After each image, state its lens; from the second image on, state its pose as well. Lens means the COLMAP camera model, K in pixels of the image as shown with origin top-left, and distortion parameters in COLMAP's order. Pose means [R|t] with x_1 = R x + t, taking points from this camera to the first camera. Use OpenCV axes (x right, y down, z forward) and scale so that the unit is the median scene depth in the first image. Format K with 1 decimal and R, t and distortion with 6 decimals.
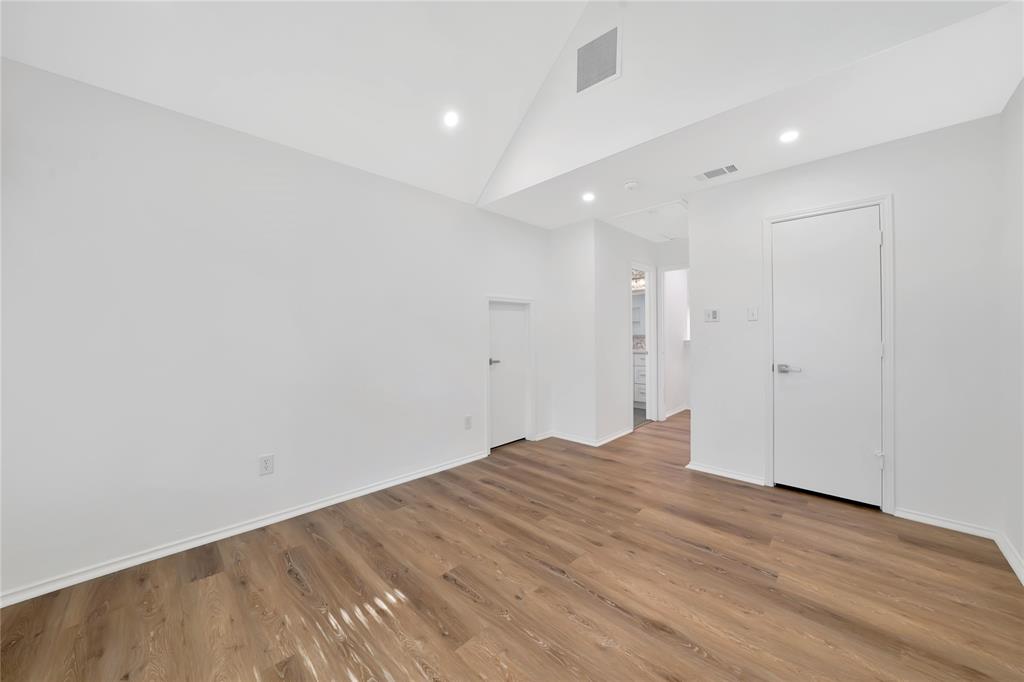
lens RADIAL K [[362.2, 0, 513.3], [0, 362.2, 331.3], [0, 0, 1]] dist [-0.009404, -0.000050]
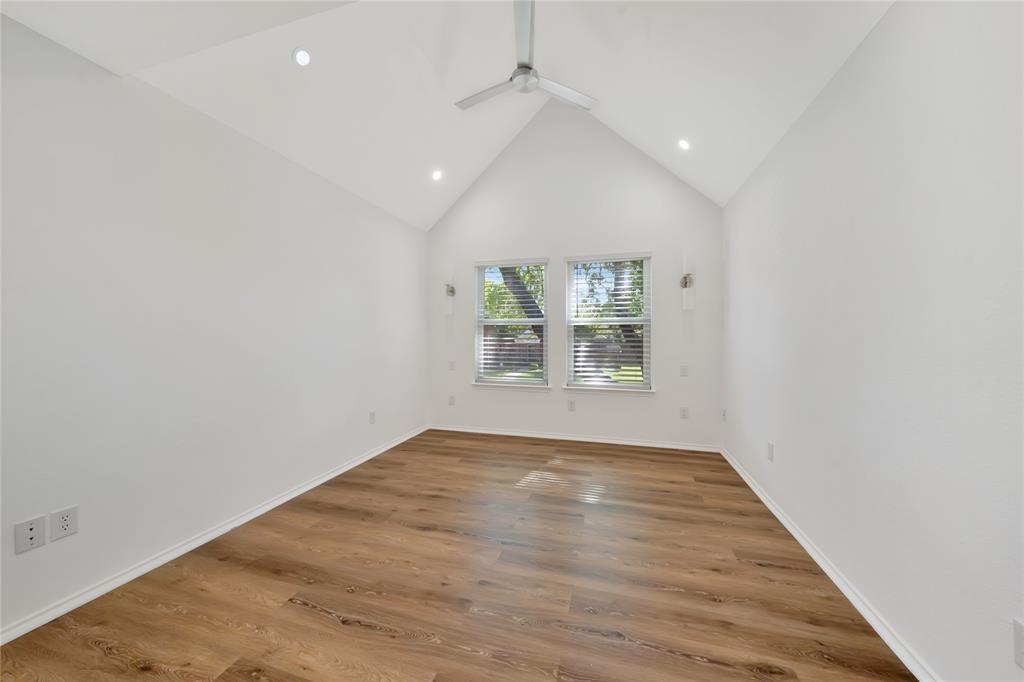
lens RADIAL K [[362.2, 0, 513.3], [0, 362.2, 331.3], [0, 0, 1]] dist [-0.009404, -0.000050]
pose [[-0.872463, 0.003531, -0.488667, 0.562181], [0.010058, 0.999892, -0.010732, 0.016117], [0.488576, -0.014278, -0.872404, 1.713762]]
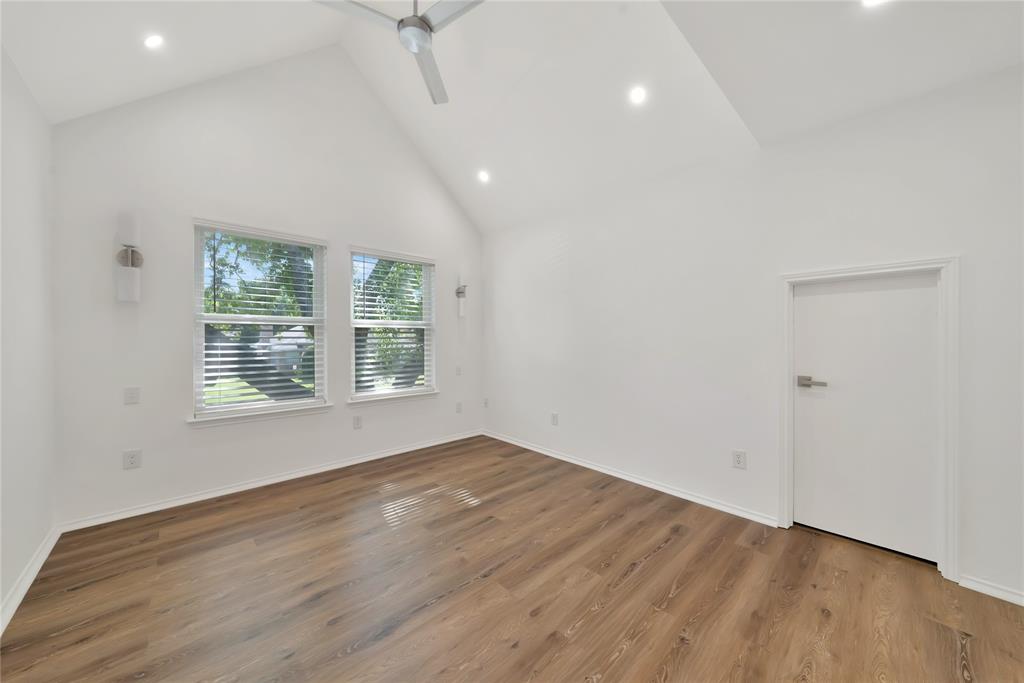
lens RADIAL K [[357.9, 0, 523.9], [0, 357.9, 334.2], [0, 0, 1]] dist [-0.002426, -0.000288]
pose [[-0.005545, -0.002643, -0.999981, 0.956187], [0.006612, 0.999975, -0.002680, 0.005804], [0.999963, -0.006627, -0.005527, 0.953469]]
